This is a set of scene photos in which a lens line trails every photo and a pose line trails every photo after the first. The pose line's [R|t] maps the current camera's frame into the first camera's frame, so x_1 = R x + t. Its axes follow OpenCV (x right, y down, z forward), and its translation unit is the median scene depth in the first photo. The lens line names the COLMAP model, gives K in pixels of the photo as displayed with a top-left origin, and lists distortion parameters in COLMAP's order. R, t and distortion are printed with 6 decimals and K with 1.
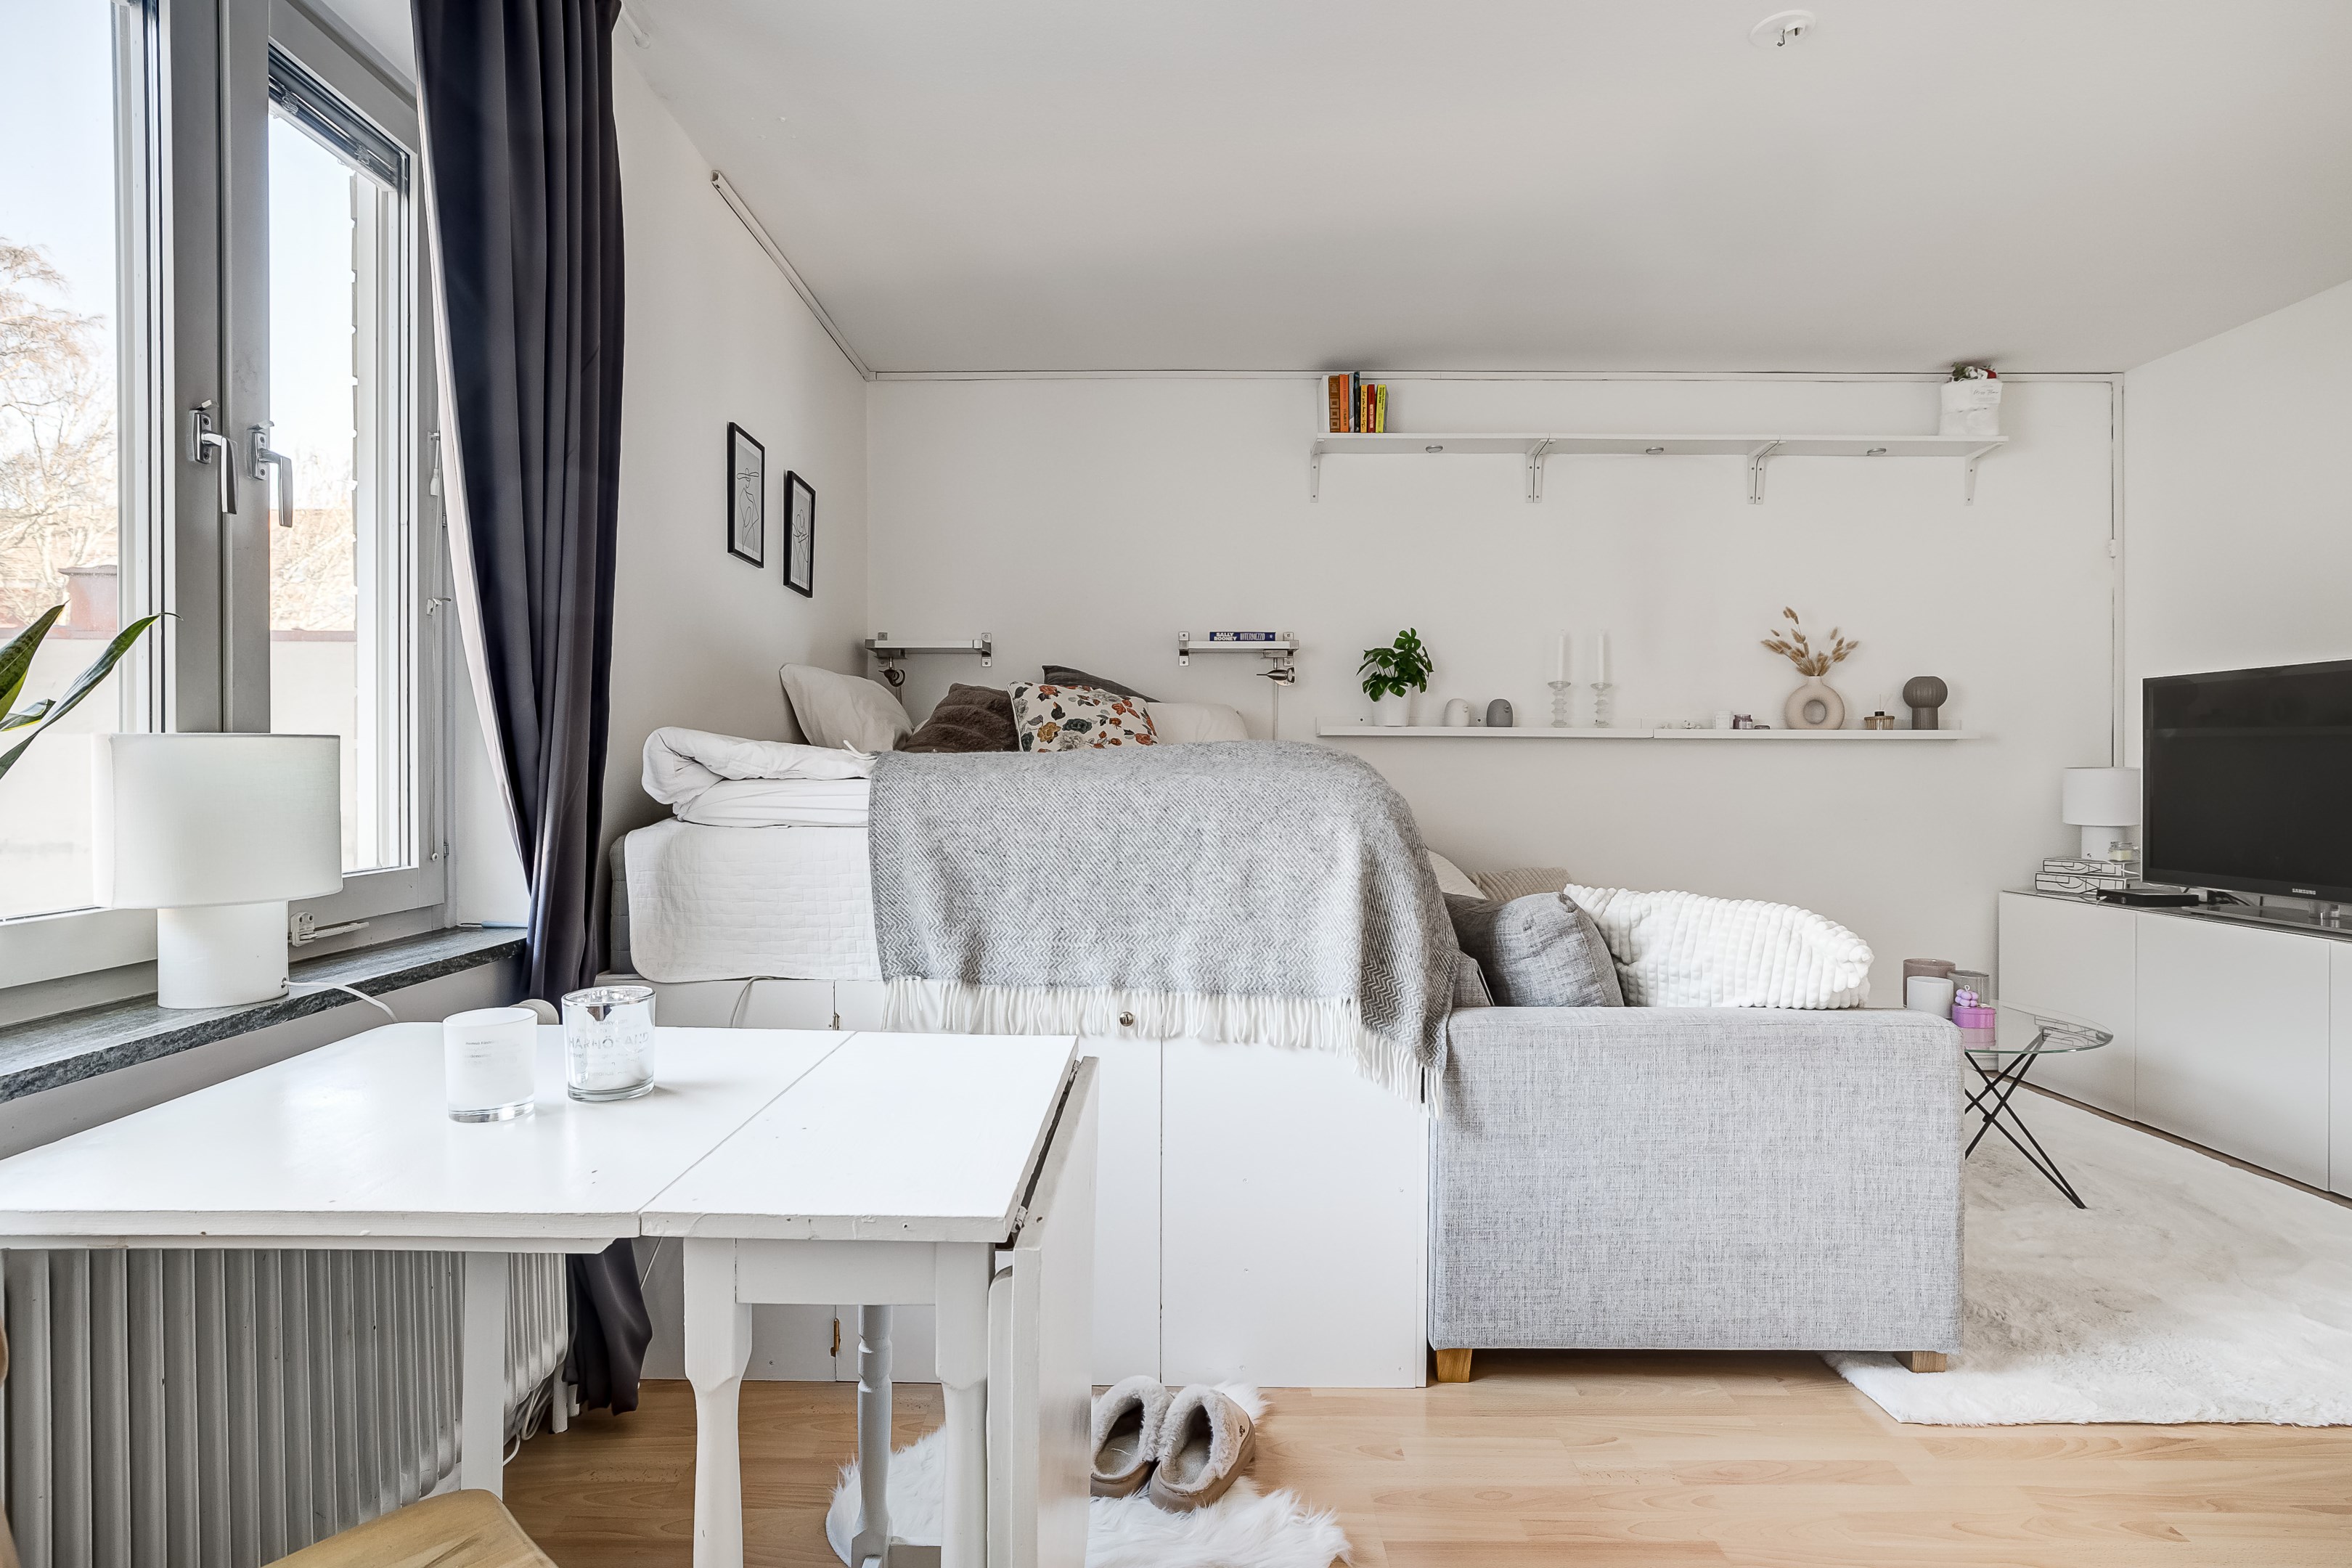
lens RADIAL K [[1202.2, 0, 1179.1], [0, 1202.2, 776.4], [0, 0, 1]] dist [-0.039399, 0.025556]
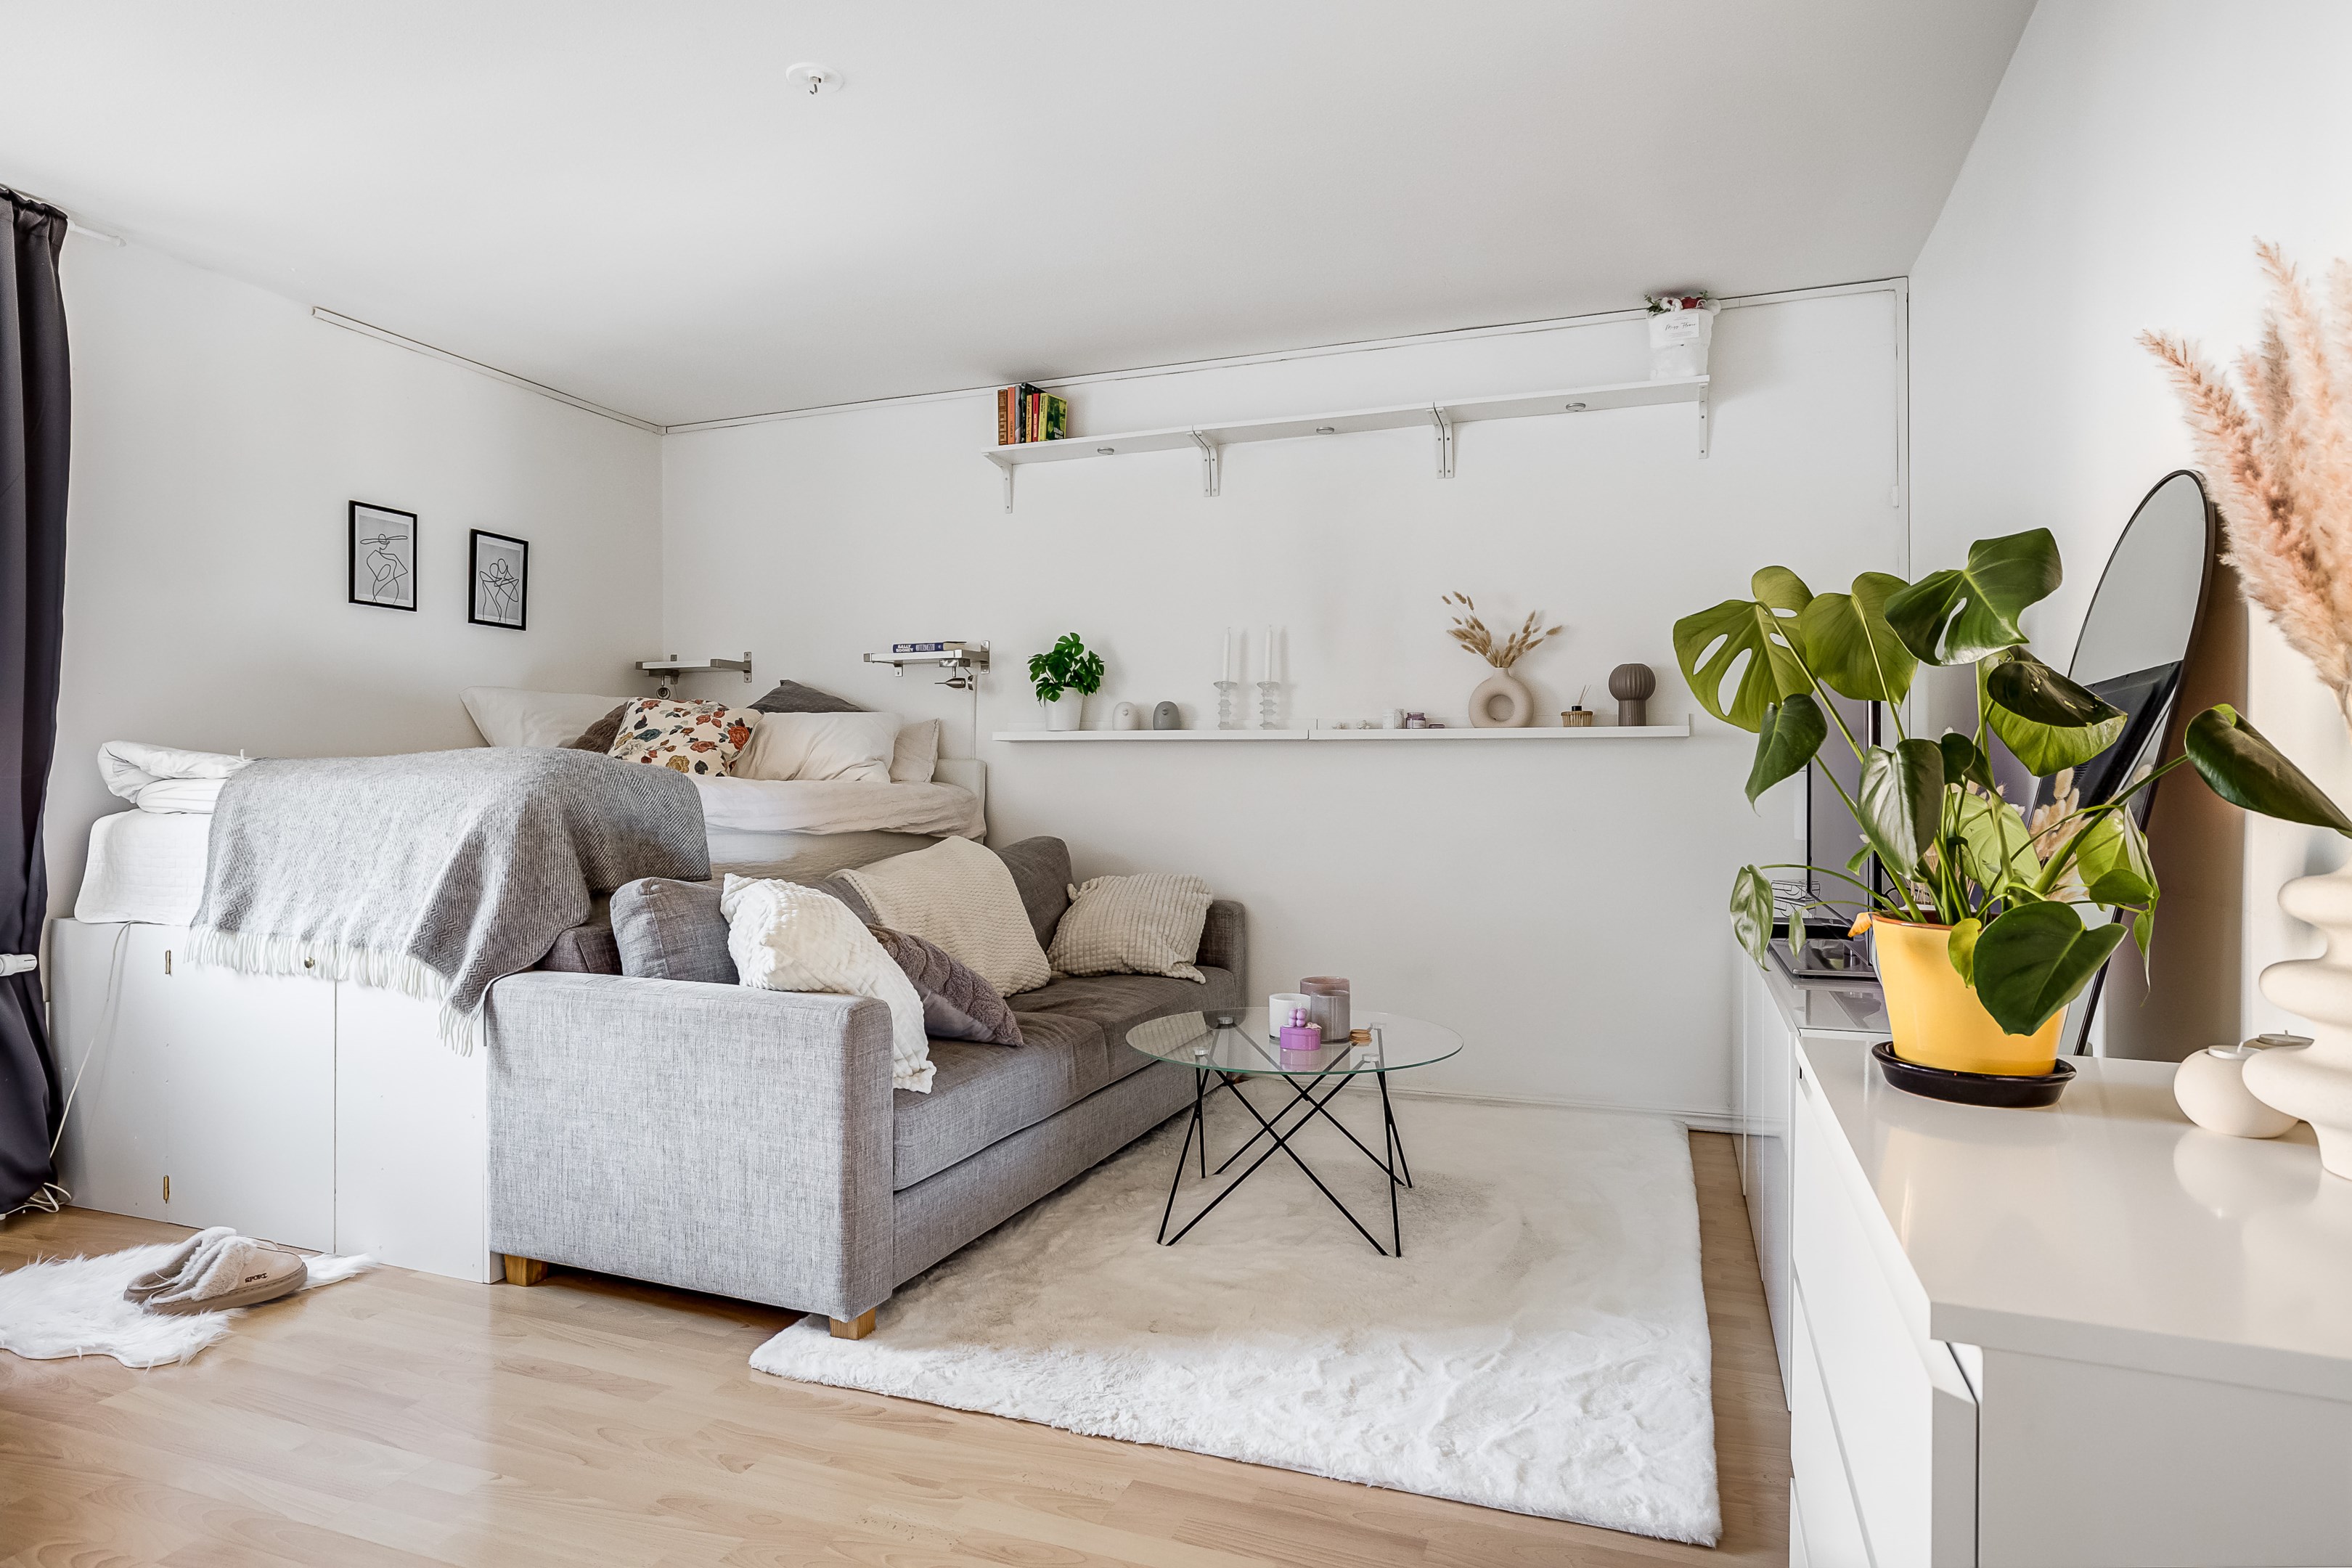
lens RADIAL K [[1299.9, 0, 1176.0], [0, 1299.9, 784.0], [0, 0, 1]] dist [-0.011892, 0.000469]
pose [[0.936315, 0.001384, -0.351160, 1.204134], [-0.002022, 0.999997, -0.001450, 0.008291], [0.351157, 0.002068, 0.936314, 0.018367]]
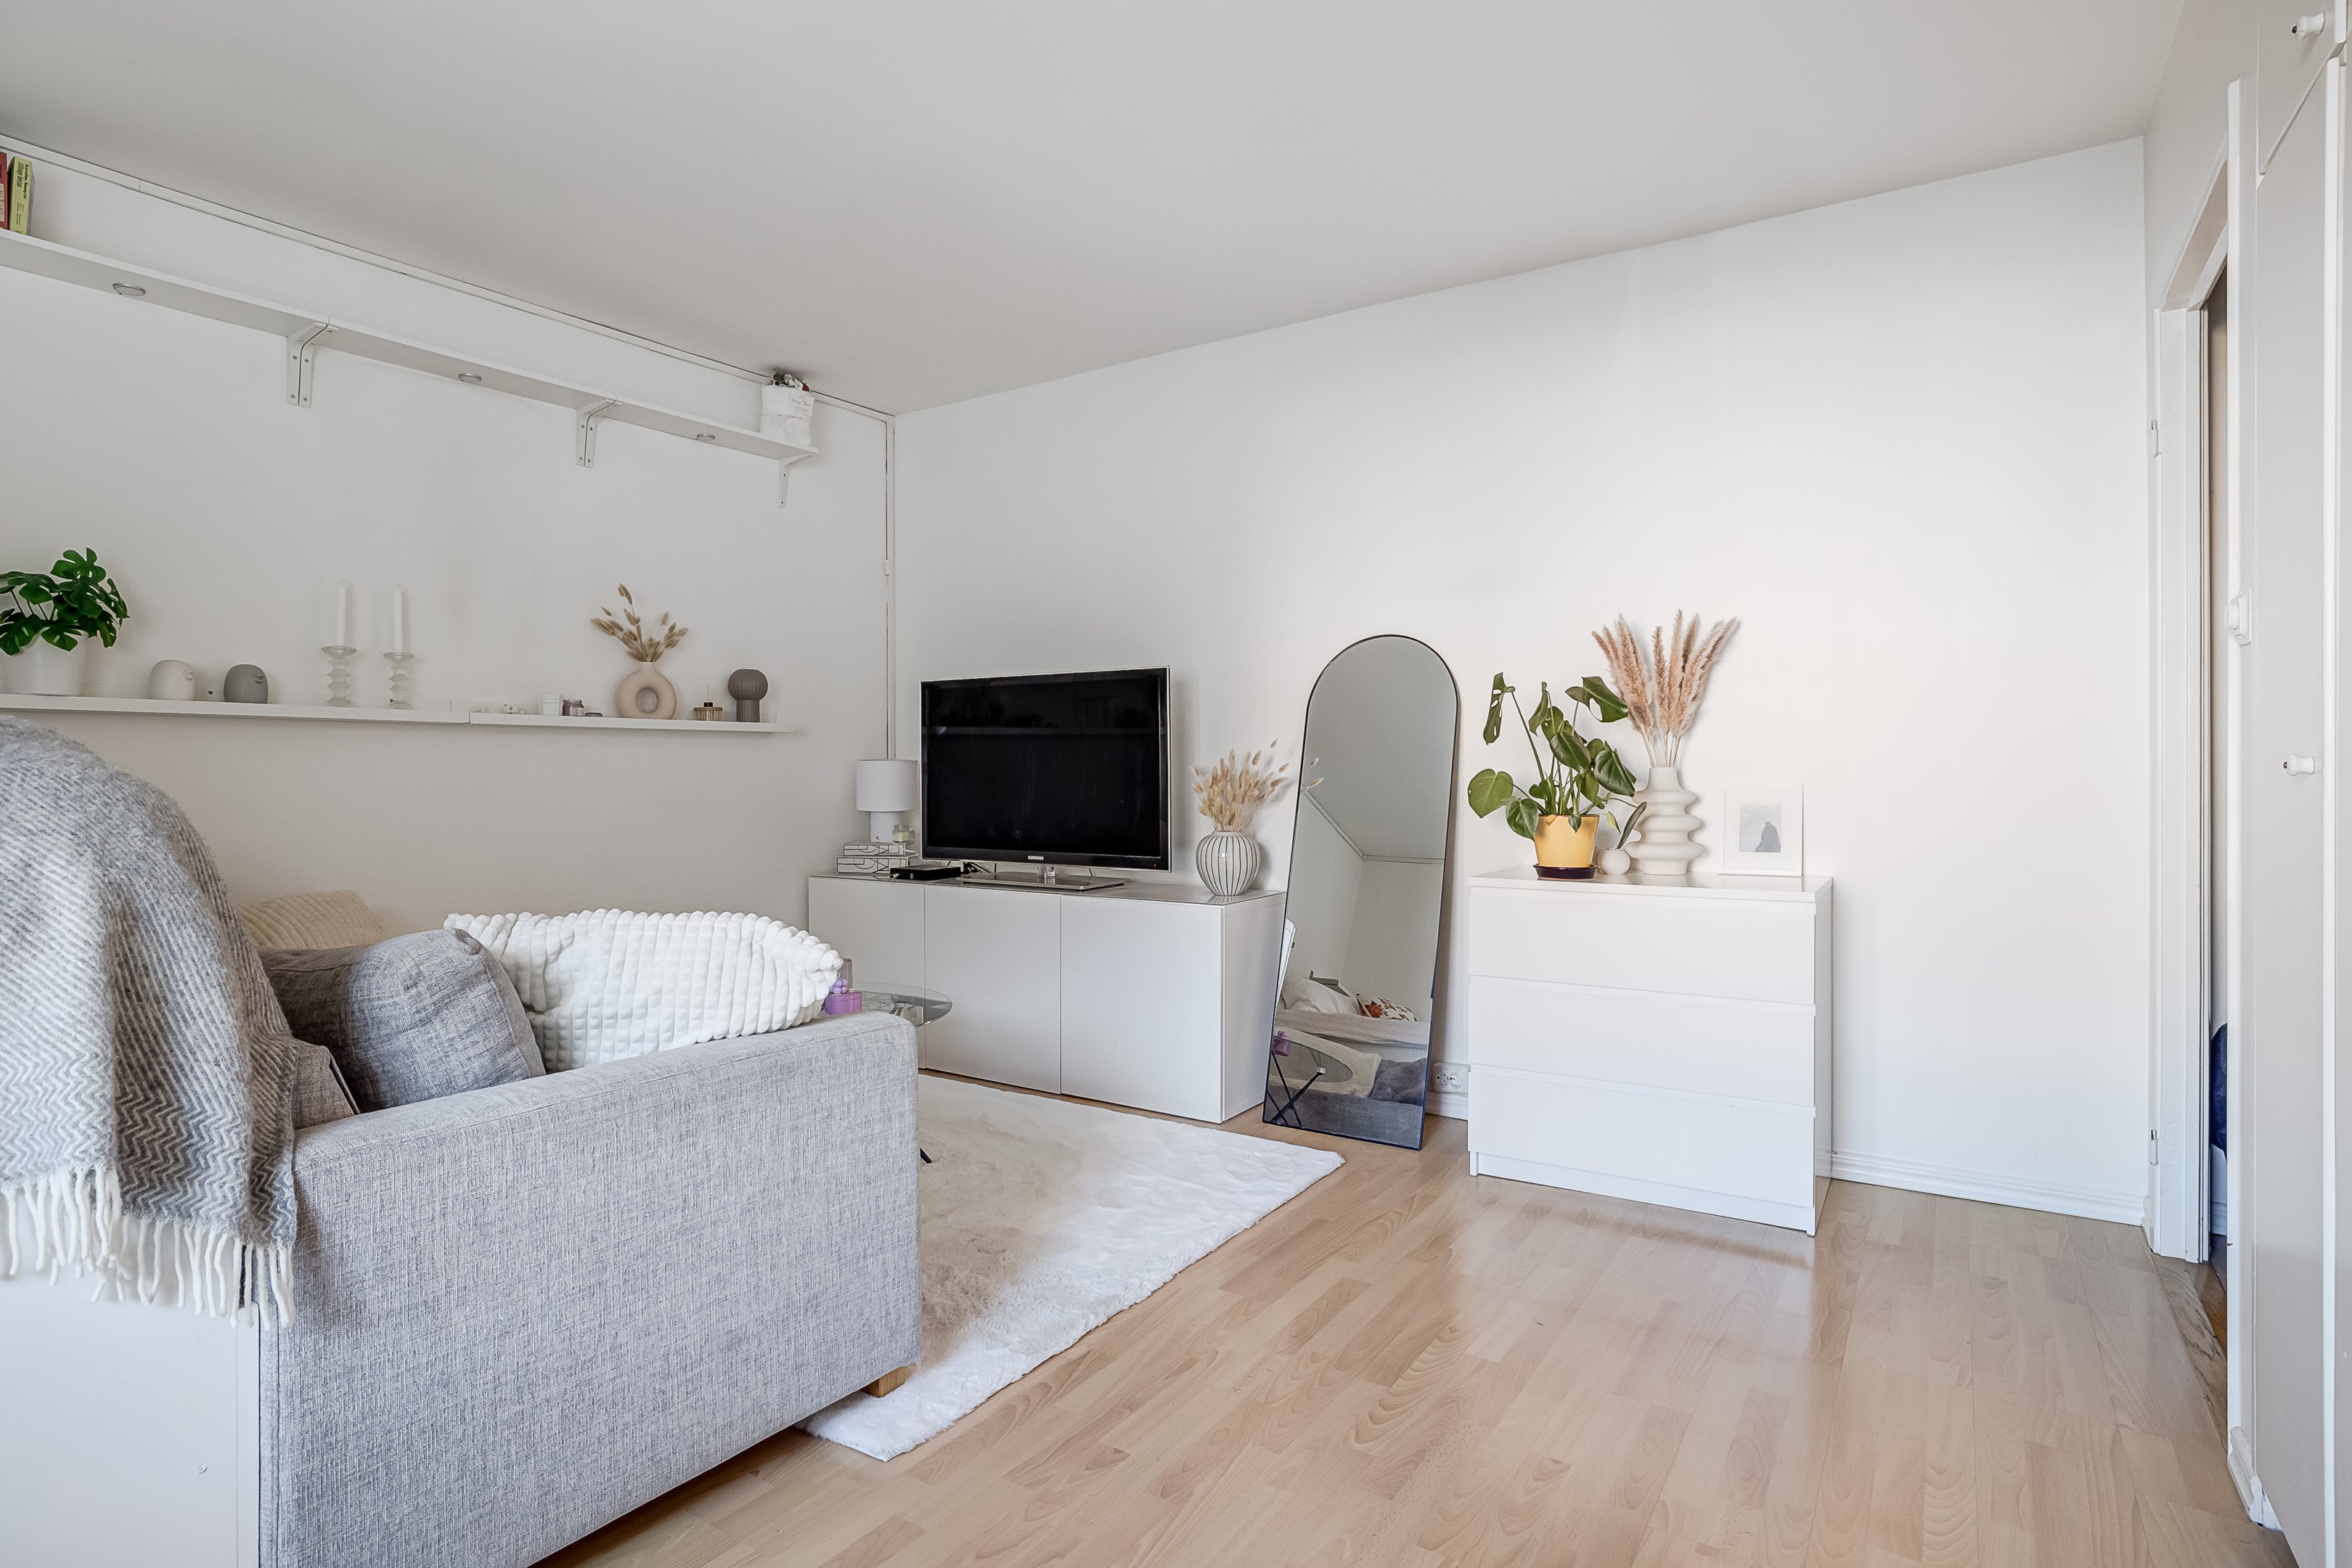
lens RADIAL K [[1194.5, 0, 1174.4], [0, 1194.5, 768.1], [0, 0, 1]] dist [-0.048853, 0.027996]
pose [[0.553013, -0.004305, 0.833161, -0.023702], [0.009290, 0.999956, -0.000999, 0.007530], [-0.833121, 0.008293, 0.553029, 0.261935]]
